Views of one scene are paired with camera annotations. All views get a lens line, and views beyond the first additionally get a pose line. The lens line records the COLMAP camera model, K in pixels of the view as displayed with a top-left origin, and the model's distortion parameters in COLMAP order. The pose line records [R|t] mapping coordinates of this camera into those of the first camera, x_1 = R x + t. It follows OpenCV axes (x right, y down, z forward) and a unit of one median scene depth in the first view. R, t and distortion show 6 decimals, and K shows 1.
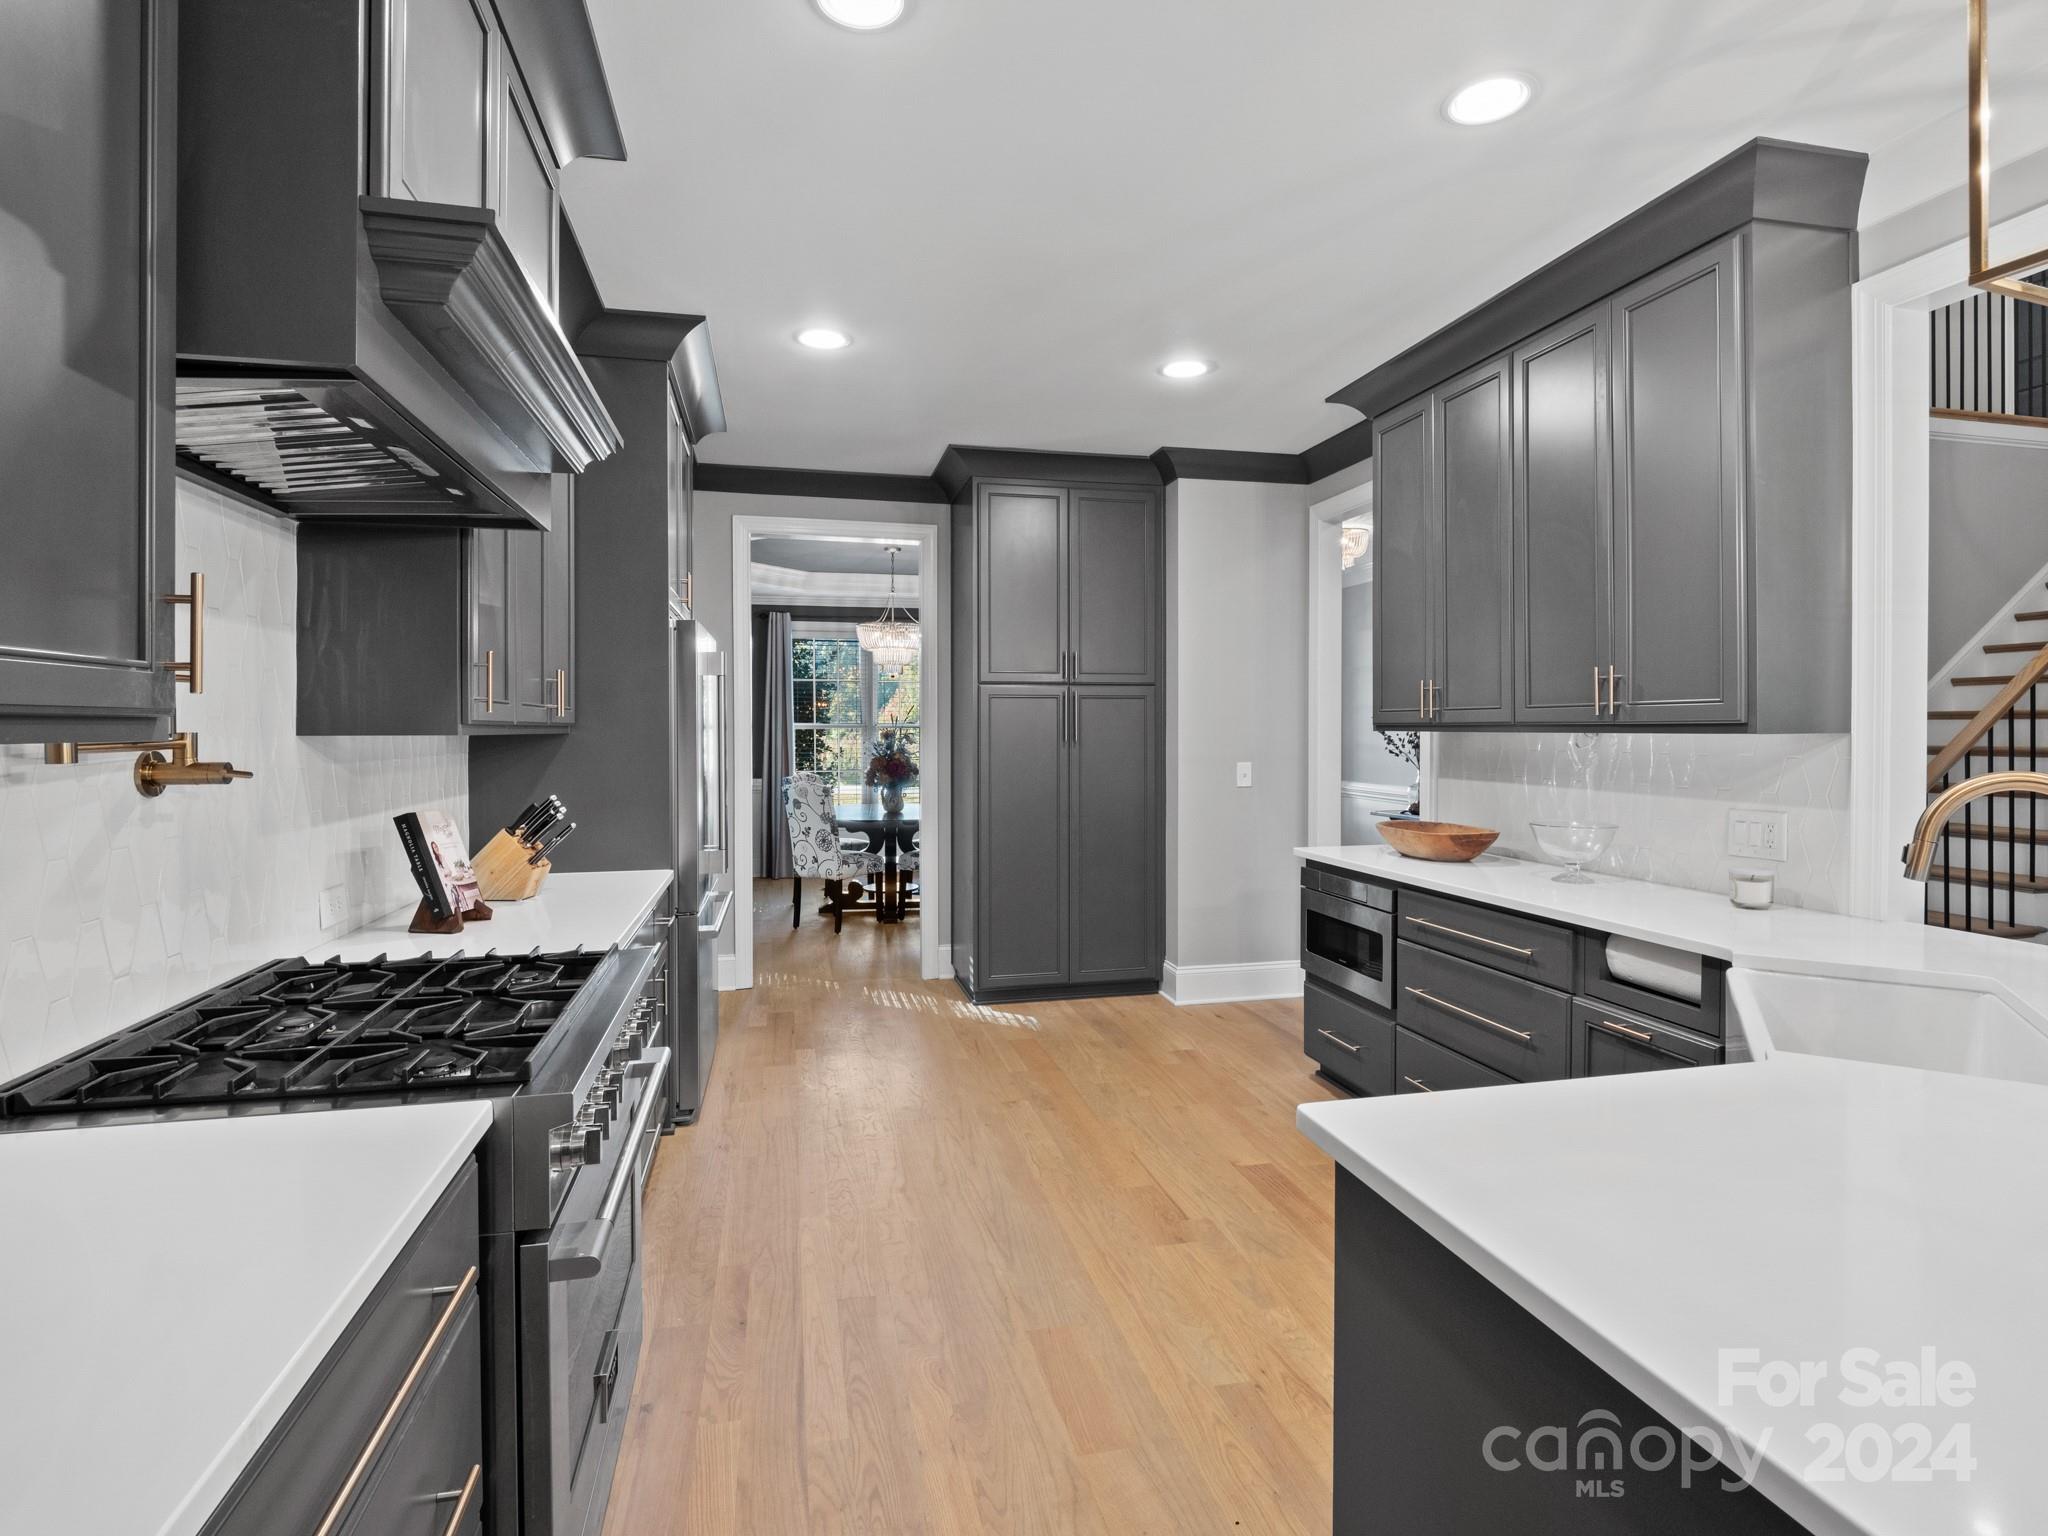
lens RADIAL K [[1013.7, 0, 1011.6], [0, 1013.7, 724.4], [0, 0, 1]] dist [-0.000958, -0.000274]
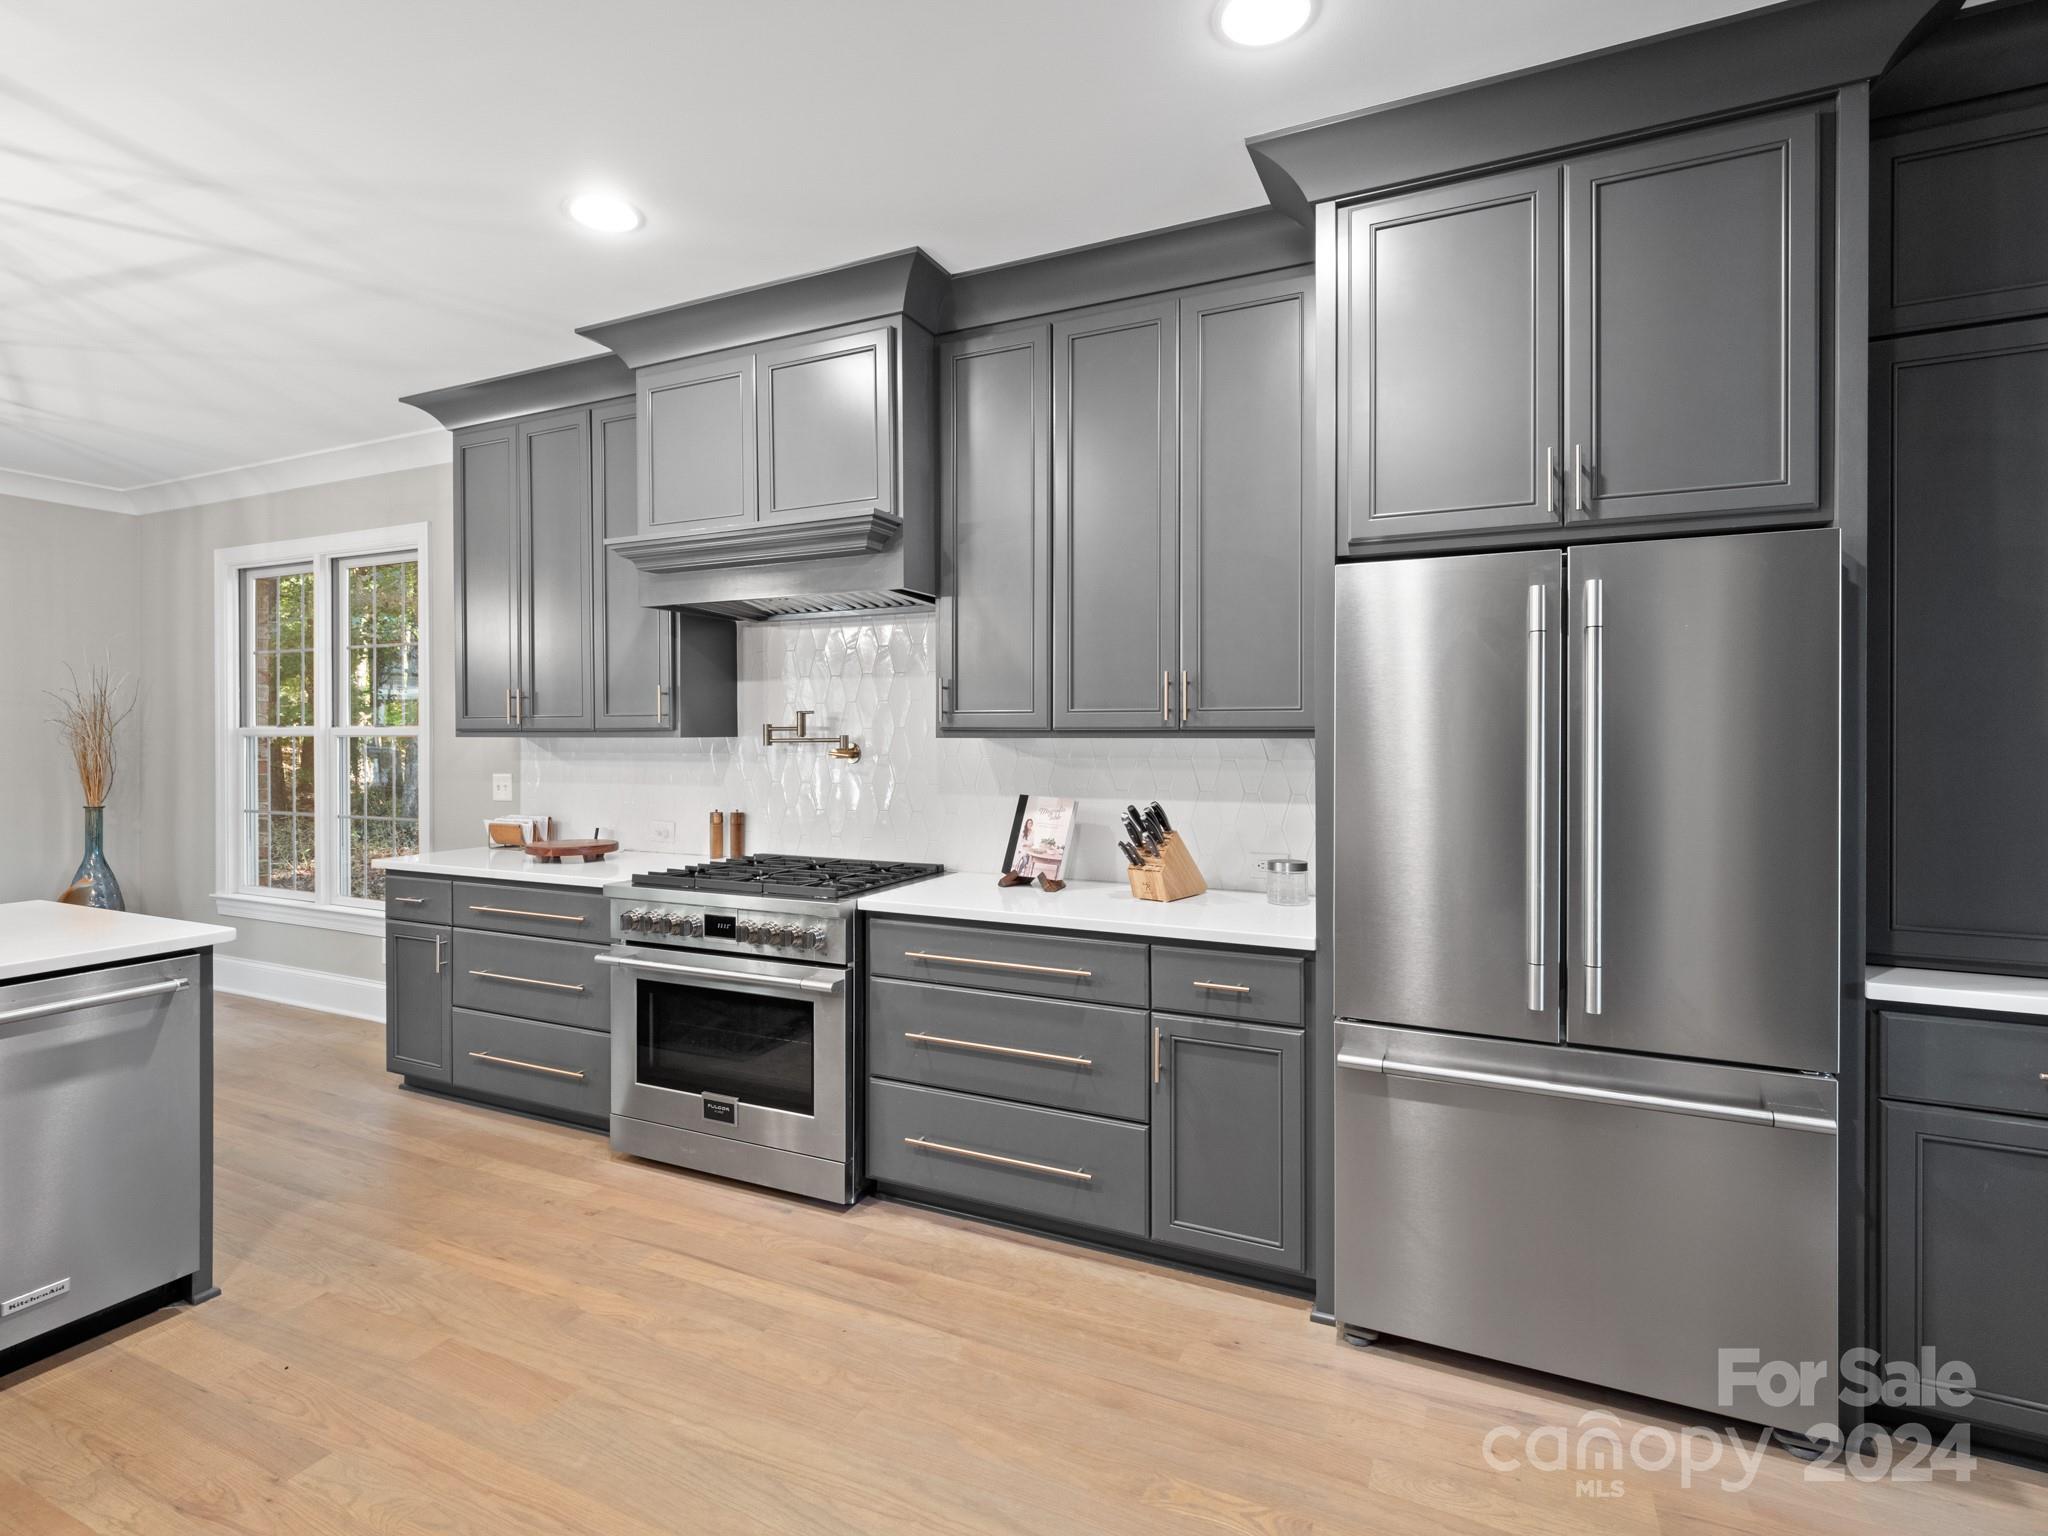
lens RADIAL K [[1006.0, 0, 1011.8], [0, 1006.0, 736.0], [0, 0, 1]] dist [0.002161, 0.000246]
pose [[-0.615284, 0.004866, -0.788290, 0.397174], [0.003597, 0.999988, 0.003365, 0.003271], [0.788297, -0.000765, -0.615294, 1.511491]]
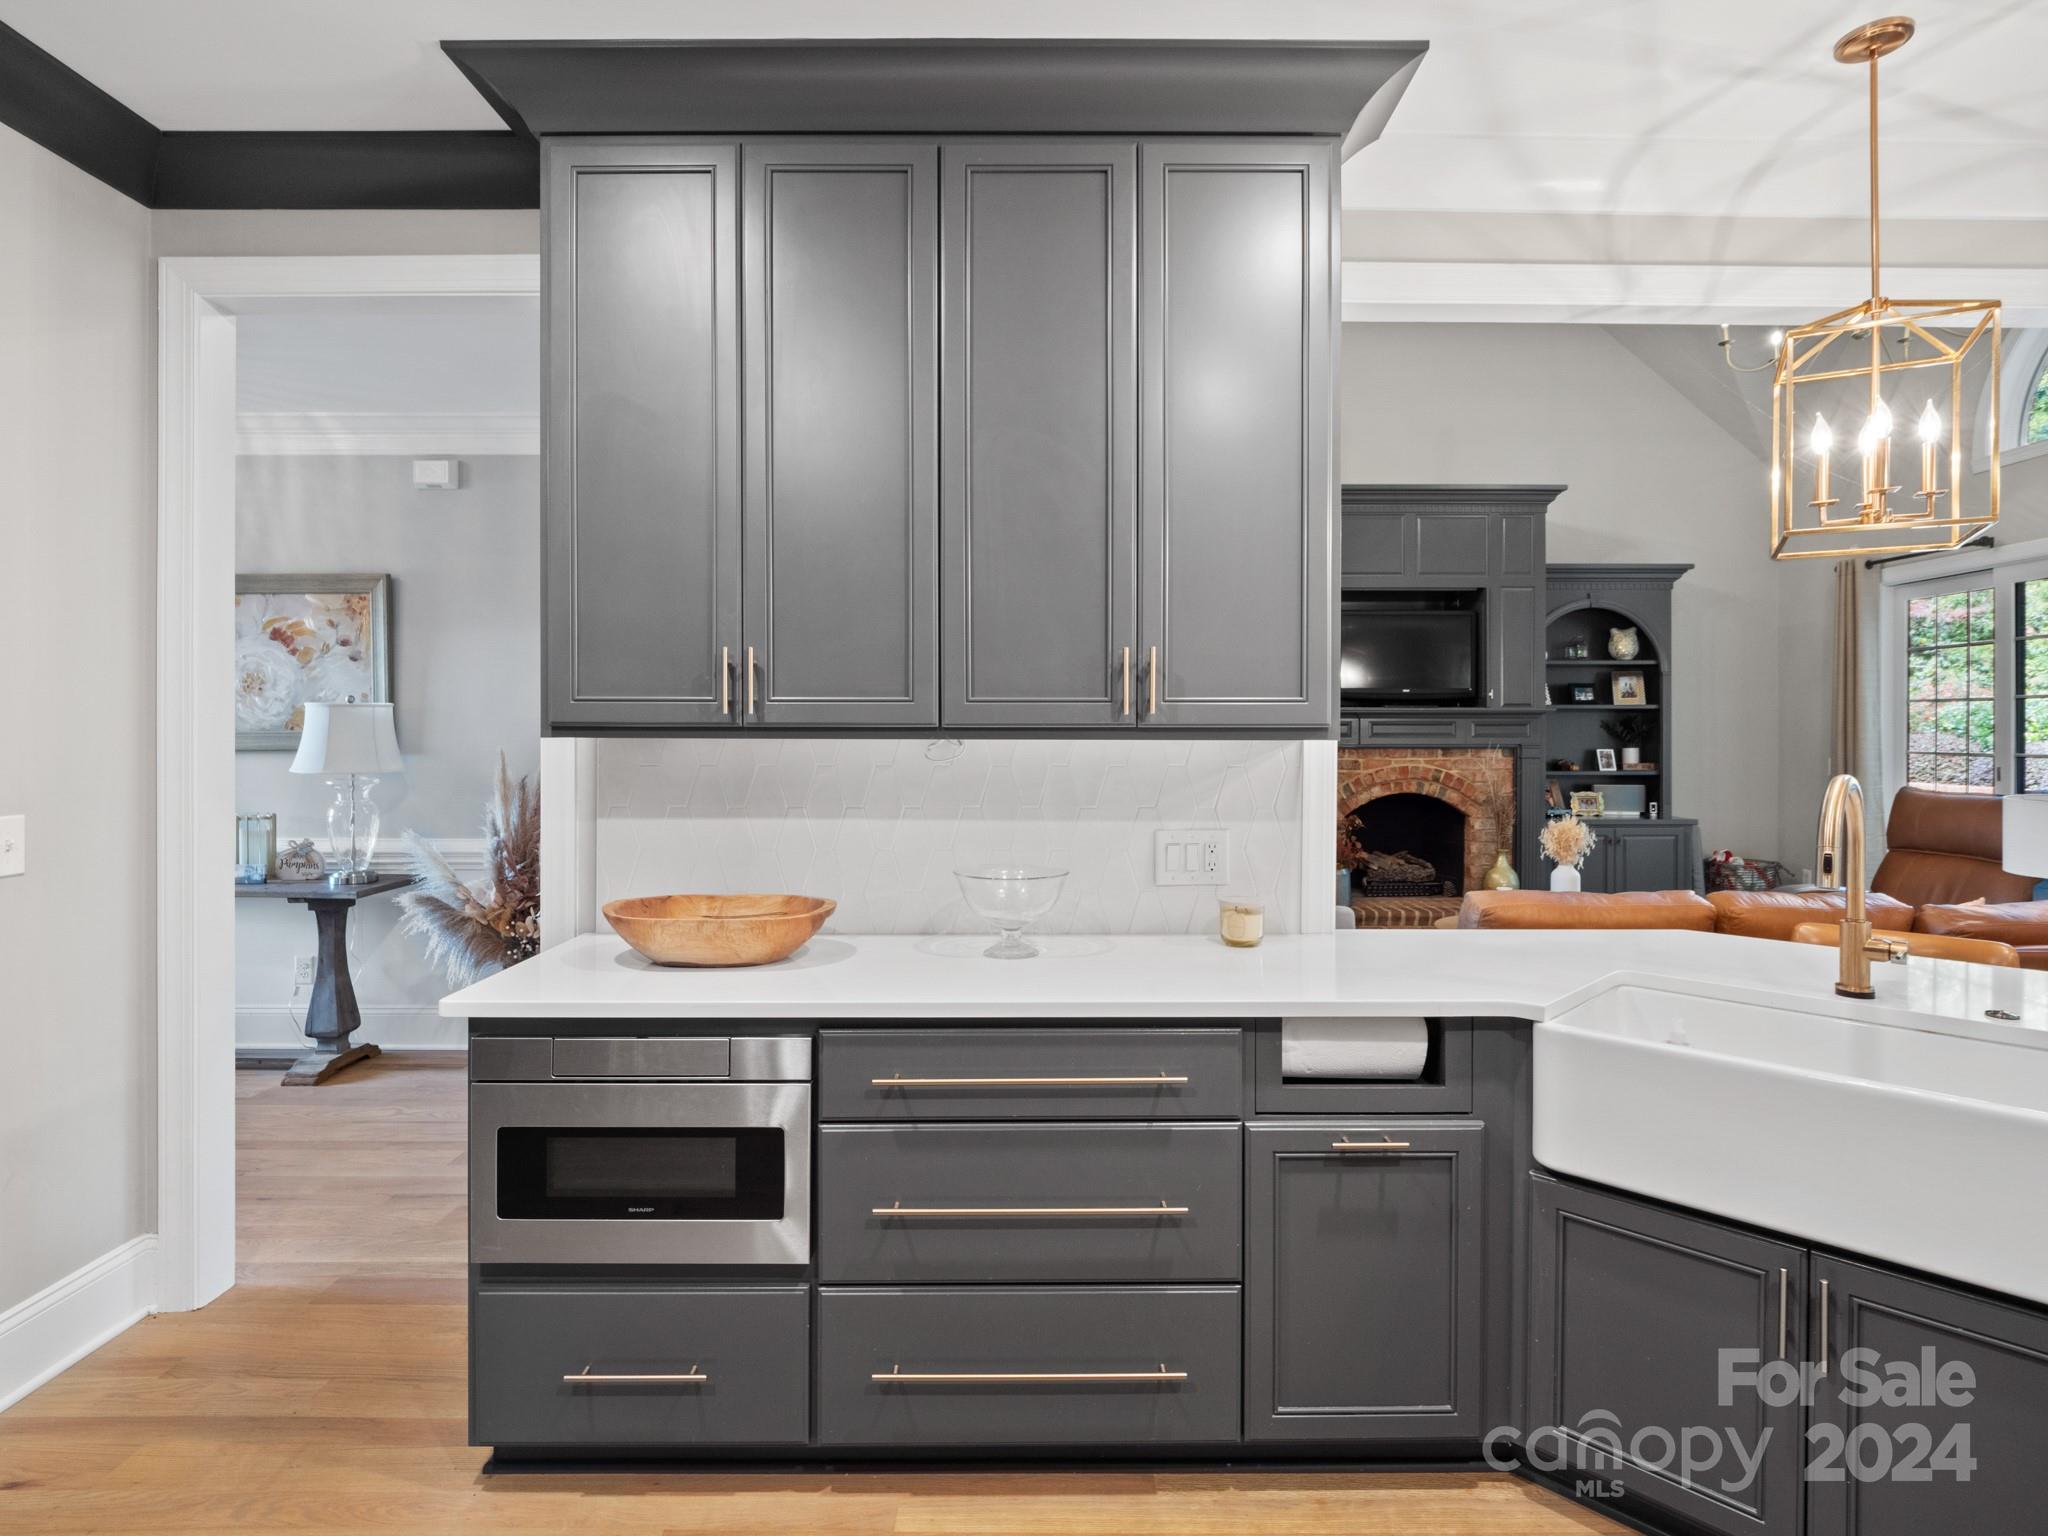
lens RADIAL K [[1087.2, 0, 1026.3], [0, 1087.2, 726.4], [0, 0, 1]] dist [-0.008789, -0.001853]
pose [[0.218211, 0.006917, 0.975877, -0.184290], [-0.006045, 0.999965, -0.005736, 0.004803], [-0.975883, -0.004647, 0.218246, 0.917735]]
